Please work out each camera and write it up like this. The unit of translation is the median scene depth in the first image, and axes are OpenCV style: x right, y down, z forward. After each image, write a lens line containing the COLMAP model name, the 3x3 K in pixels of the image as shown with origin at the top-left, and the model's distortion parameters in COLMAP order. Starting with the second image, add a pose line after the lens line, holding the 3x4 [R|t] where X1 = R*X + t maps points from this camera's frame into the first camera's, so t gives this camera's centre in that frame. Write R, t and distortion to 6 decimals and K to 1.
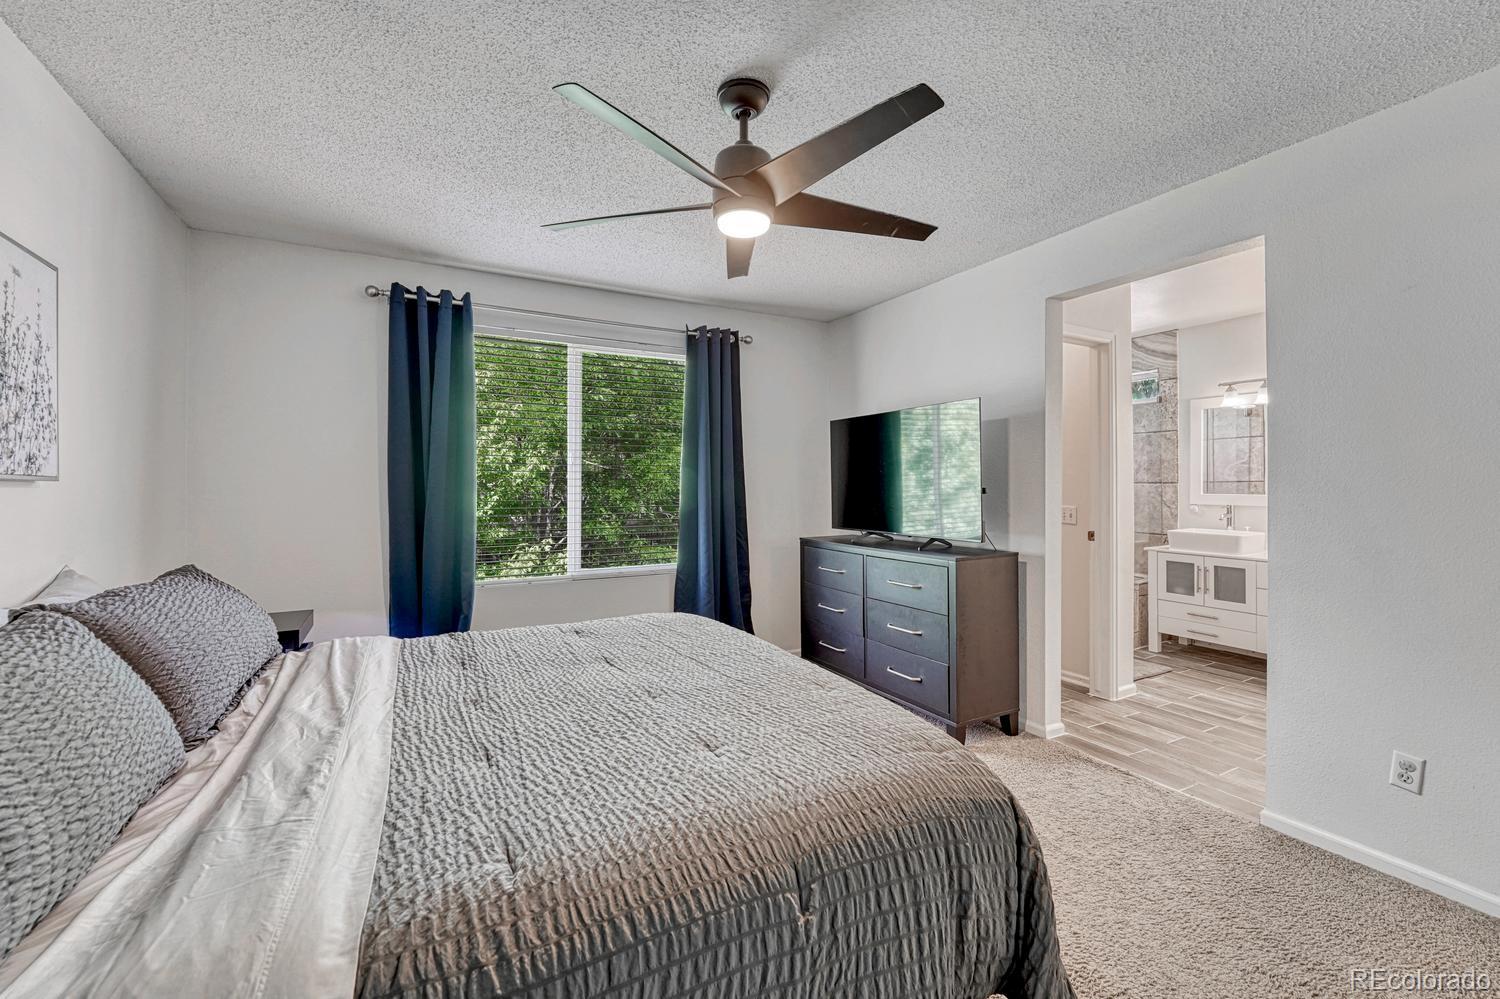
lens RADIAL K [[620.0, 0, 790.7], [0, 620.0, 496.2], [0, 0, 1]] dist [-0.001240, -0.012379]
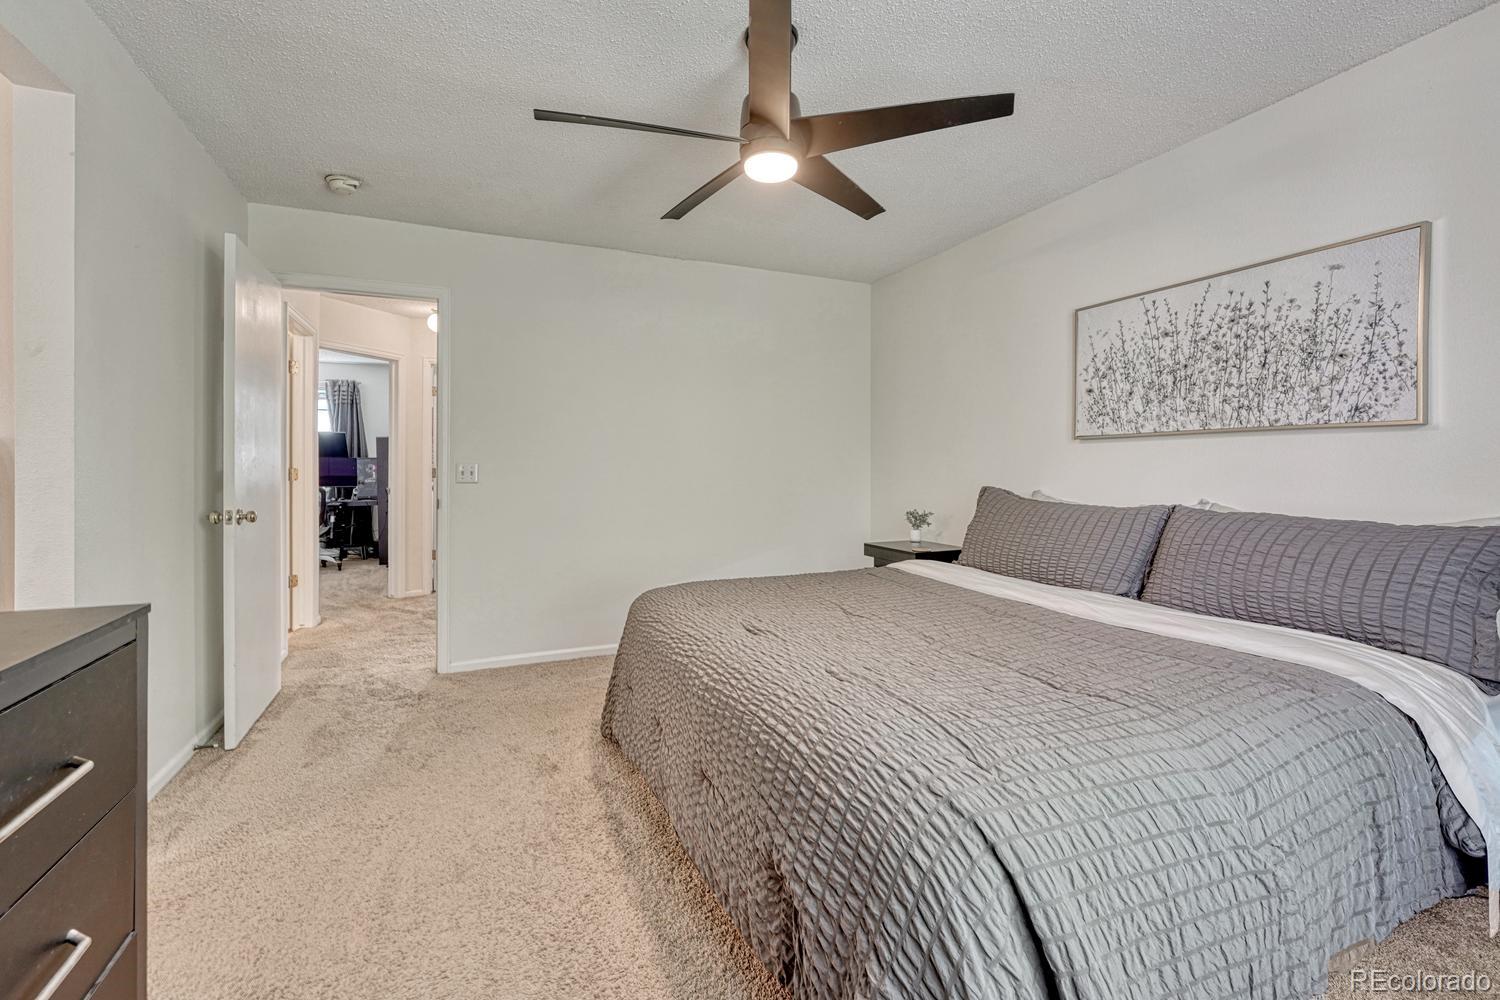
lens RADIAL K [[664.3, 0, 751.2], [0, 664.3, 475.0], [0, 0, 1]] dist [-0.013650, -0.000051]
pose [[-0.992968, 0.019663, 0.116743, -0.089585], [0.021212, 0.999702, 0.012047, 0.014548], [-0.116471, 0.014439, -0.993089, 1.177273]]
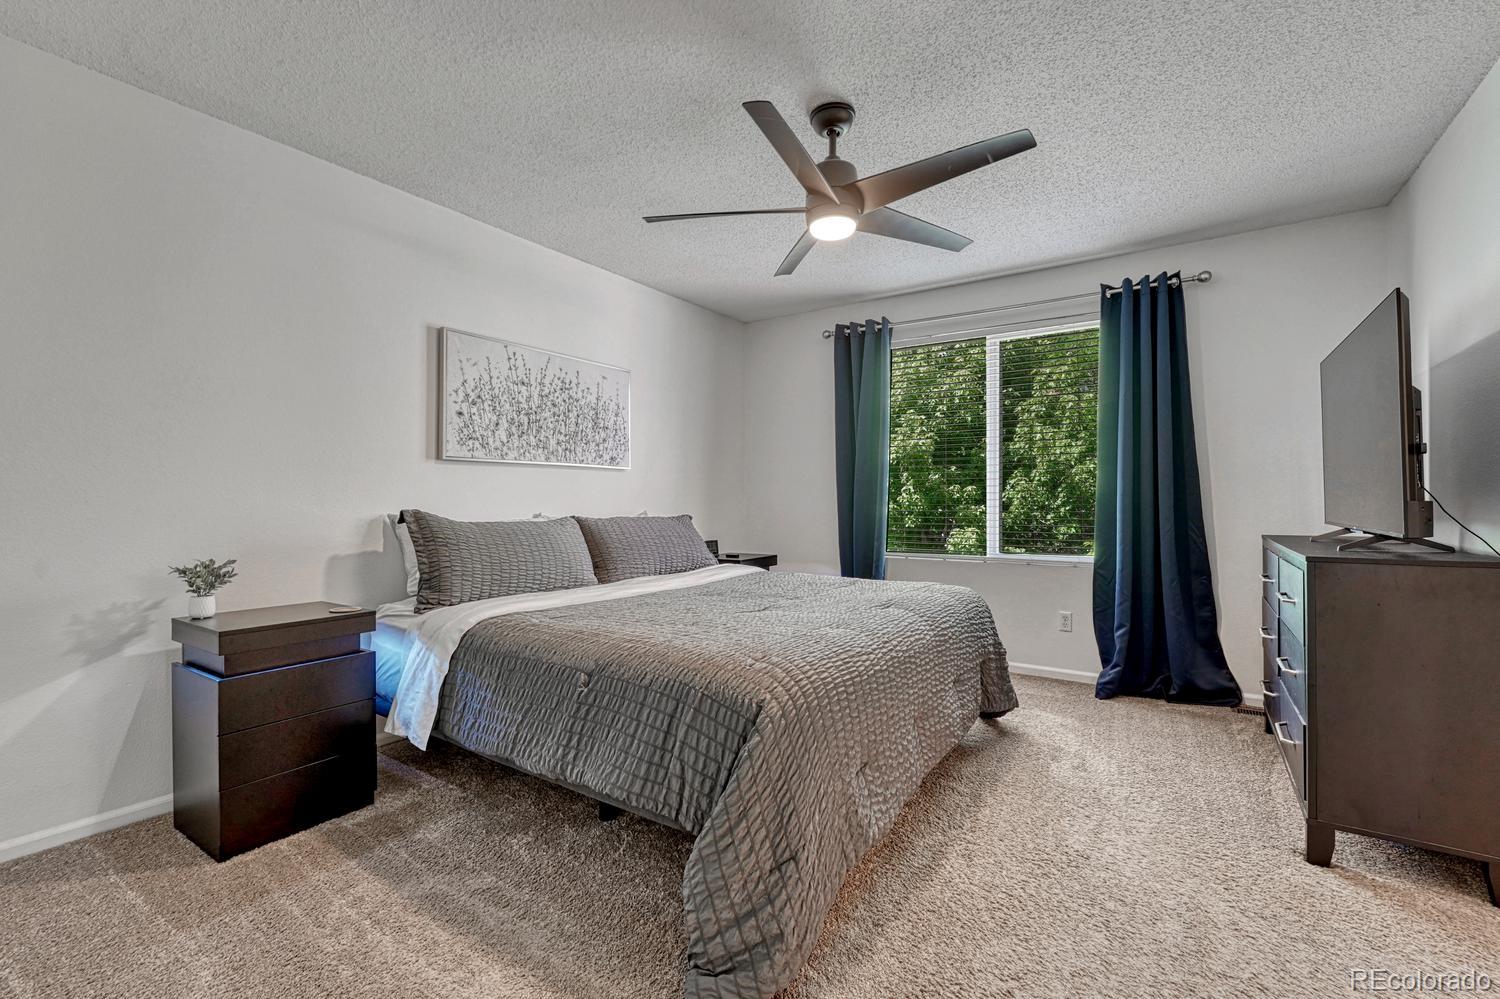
lens RADIAL K [[633.3, 0, 750.0], [0, 633.3, 499.5], [0, 0, 1]] dist [0.000132, 0.000220]
pose [[0.429758, 0.022633, -0.902660, 0.534102], [-0.011546, 0.999742, 0.019570, 0.018868], [0.902870, 0.002012, 0.429909, 0.208249]]
